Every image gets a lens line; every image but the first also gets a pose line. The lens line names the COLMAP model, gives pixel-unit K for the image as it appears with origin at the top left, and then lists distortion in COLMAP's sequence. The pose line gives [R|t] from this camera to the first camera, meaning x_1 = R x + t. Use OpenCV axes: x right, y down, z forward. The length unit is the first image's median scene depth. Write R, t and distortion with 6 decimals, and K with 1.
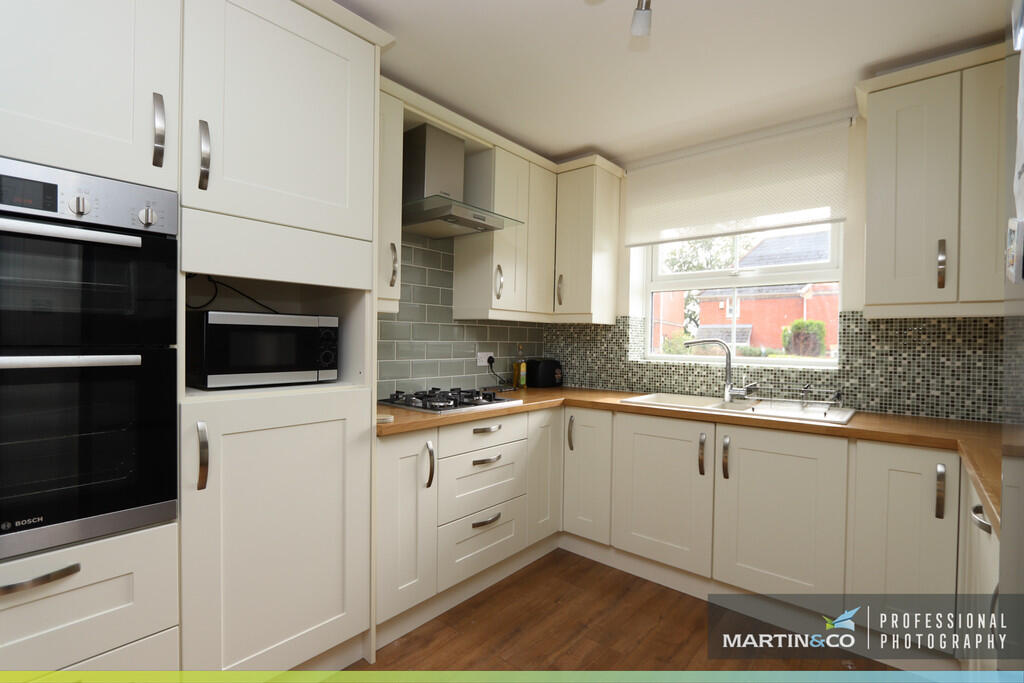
lens RADIAL K [[472.9, 0, 508.8], [0, 472.9, 346.3], [0, 0, 1]] dist [-0.017603, 0.001104]
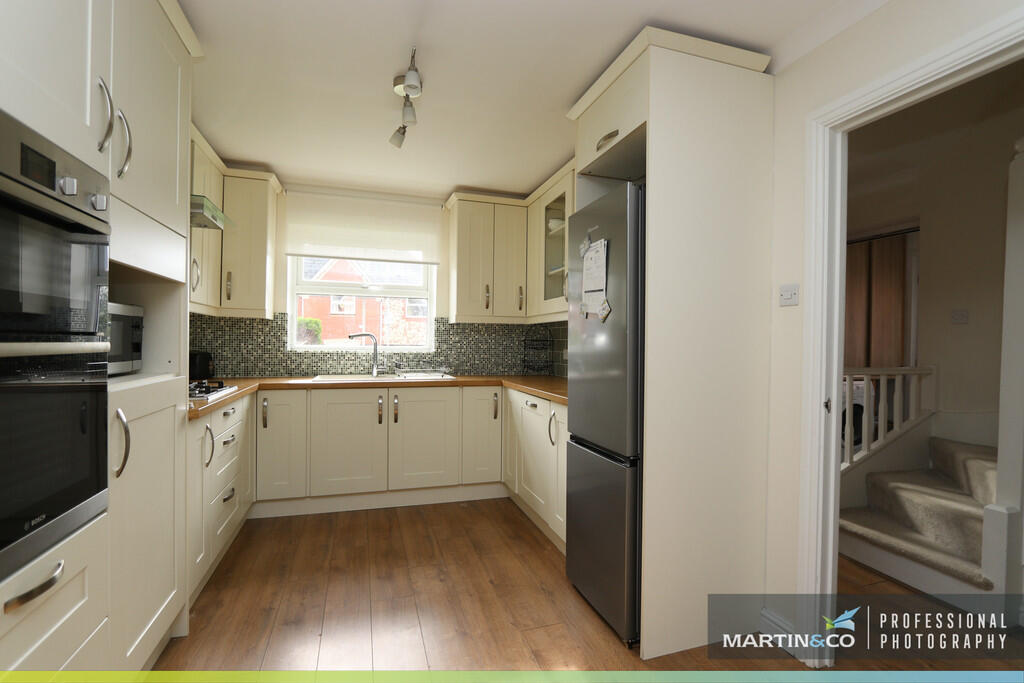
lens RADIAL K [[472.9, 0, 514.1], [0, 472.9, 347.2], [0, 0, 1]] dist [-0.017603, 0.001104]
pose [[0.523932, -0.015145, 0.851626, -0.549174], [0.005583, 0.999881, 0.014346, 0.009556], [-0.851742, -0.002762, 0.523954, -0.126062]]
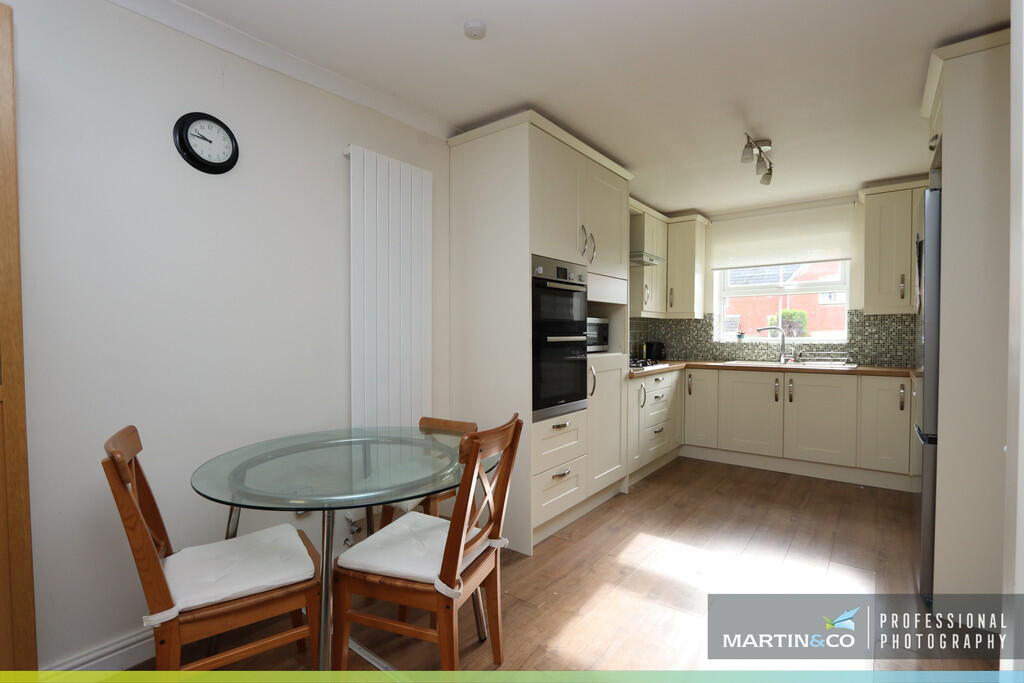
lens RADIAL K [[472.9, 0, 510.1], [0, 472.9, 346.6], [0, 0, 1]] dist [-0.017603, 0.001104]
pose [[0.999031, -0.018234, 0.040067, -0.590646], [0.017625, 0.999725, 0.015500, 0.012752], [-0.040338, -0.014779, 0.999077, -0.662120]]
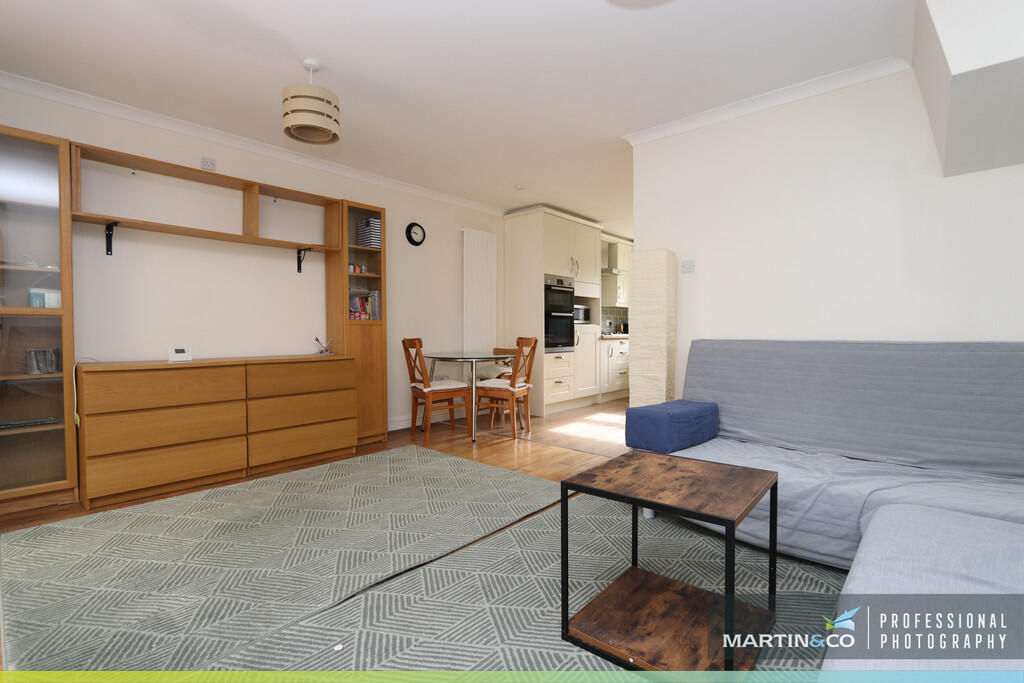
lens RADIAL K [[472.9, 0, 511.4], [0, 472.9, 344.9], [0, 0, 1]] dist [-0.017603, 0.001104]
pose [[0.999752, -0.017422, -0.013868, -0.624003], [0.017614, 0.999749, 0.013841, 0.118772], [0.013624, -0.014082, 0.999808, -1.767049]]
